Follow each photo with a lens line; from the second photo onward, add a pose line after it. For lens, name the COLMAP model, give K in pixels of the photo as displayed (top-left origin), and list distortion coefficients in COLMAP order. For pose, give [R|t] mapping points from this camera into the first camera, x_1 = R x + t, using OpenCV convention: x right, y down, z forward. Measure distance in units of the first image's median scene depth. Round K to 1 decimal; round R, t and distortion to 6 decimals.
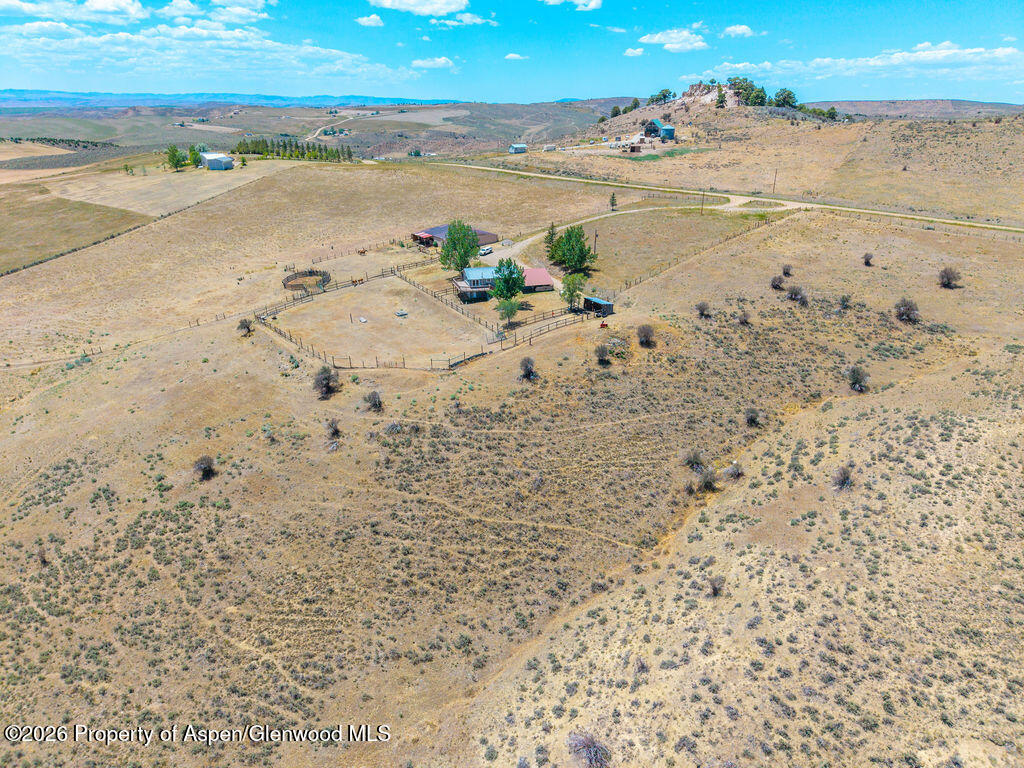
lens RADIAL K [[683.3, 0, 508.0], [0, 683.3, 387.8], [0, 0, 1]] dist [0.022758, -0.018564]
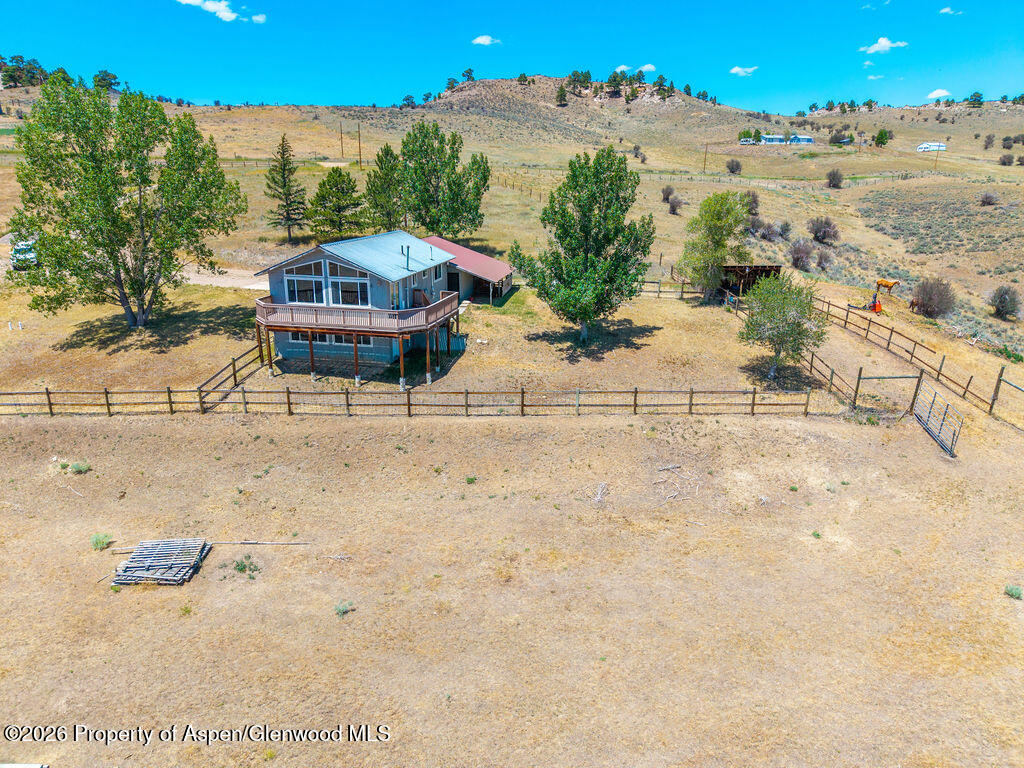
lens RADIAL K [[678.9, 0, 509.3], [0, 678.9, 383.8], [0, 0, 1]] dist [0.071644, -0.081099]
pose [[0.464046, -0.258699, 0.847193, -0.352087], [0.331718, 0.937562, 0.104597, -0.199115], [-0.821355, 0.232491, 0.520887, 1.233582]]
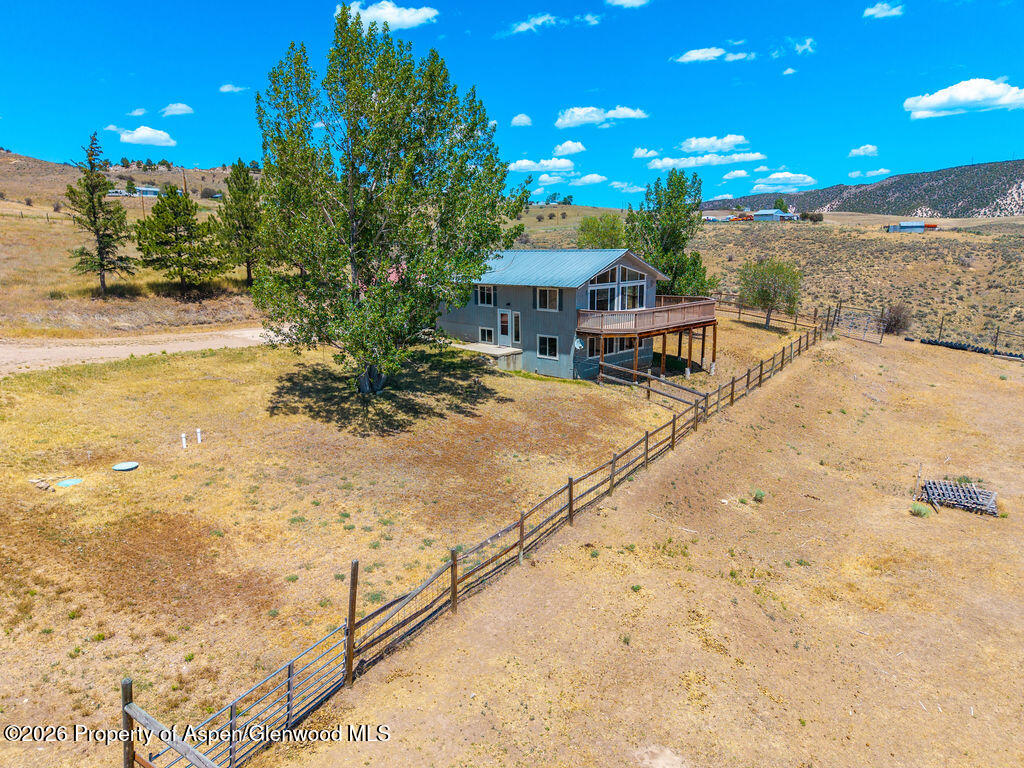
lens RADIAL K [[702.6, 0, 512.0], [0, 702.6, 384.0], [0, 0, 1]] dist [0.026110, -0.001157]
pose [[-0.473303, -0.180890, 0.862127, -0.368818], [0.344877, 0.862515, 0.370307, -0.345747], [-0.810582, 0.472595, -0.345846, 1.657944]]
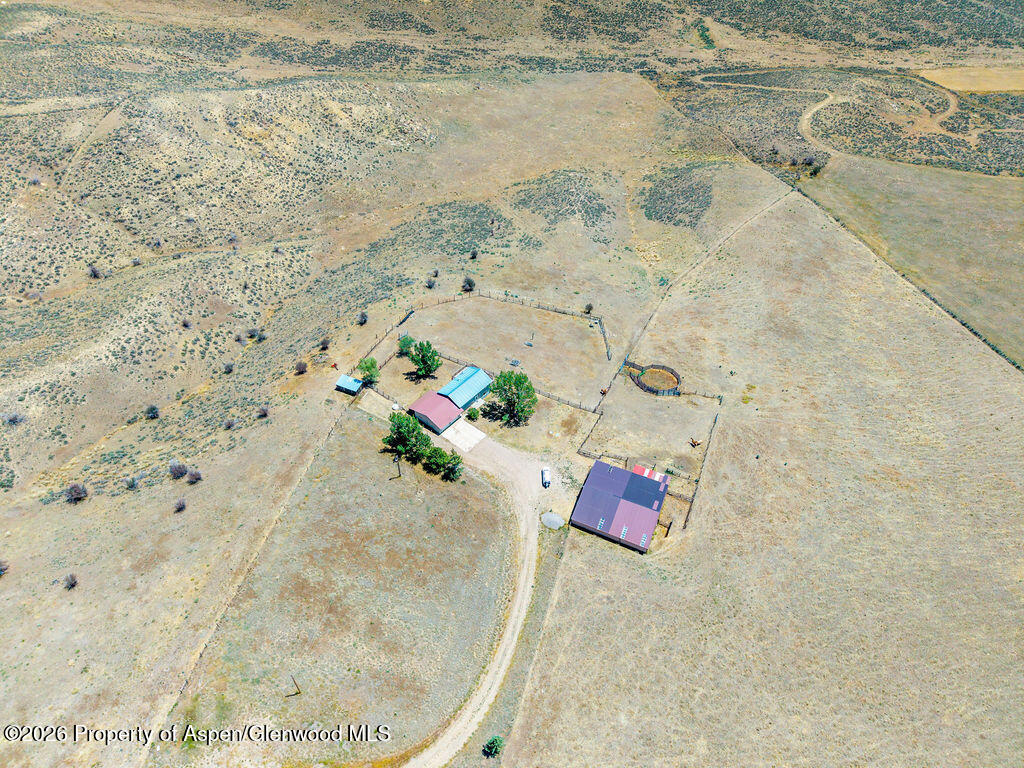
lens RADIAL K [[682.1, 0, 508.5], [0, 682.1, 386.9], [0, 0, 1]] dist [0.021487, -0.017440]
pose [[-0.834277, 0.382026, -0.397539, 0.509015], [-0.236196, 0.403876, 0.883796, -1.683494], [0.498190, 0.831228, -0.246712, 1.935614]]
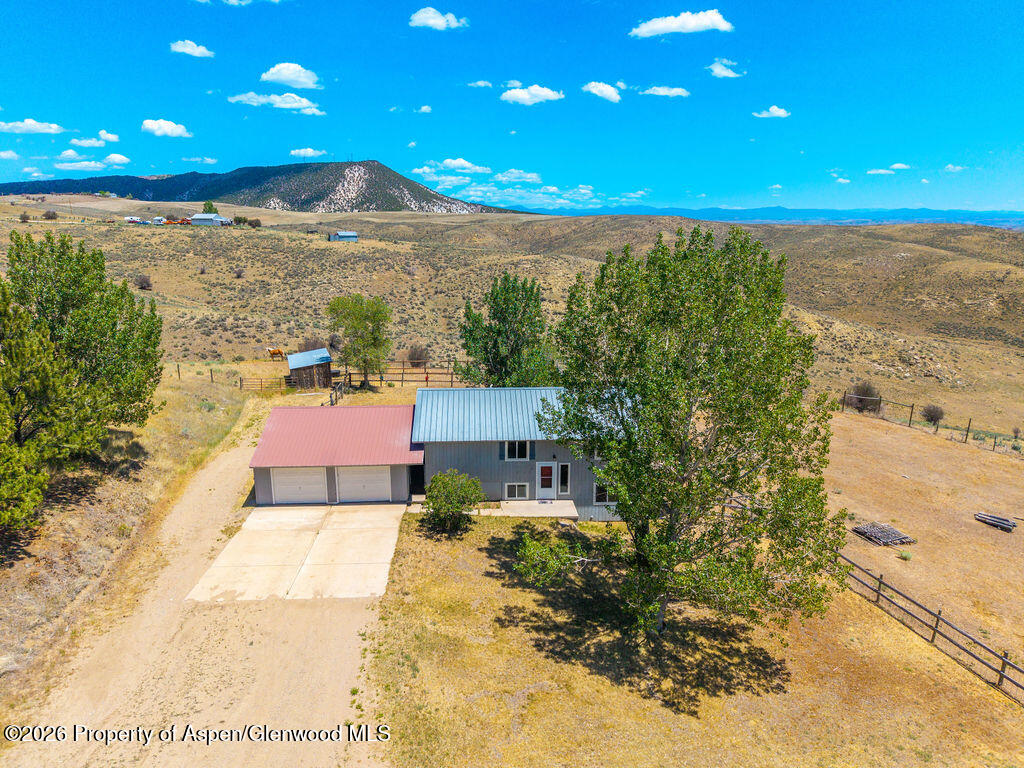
lens RADIAL K [[682.1, 0, 508.5], [0, 682.1, 386.9], [0, 0, 1]] dist [0.021487, -0.017440]
pose [[-0.972508, -0.067809, 0.222780, -0.105415], [0.077022, 0.809163, 0.582514, -0.464405], [-0.219765, 0.583658, -0.781695, 1.753531]]
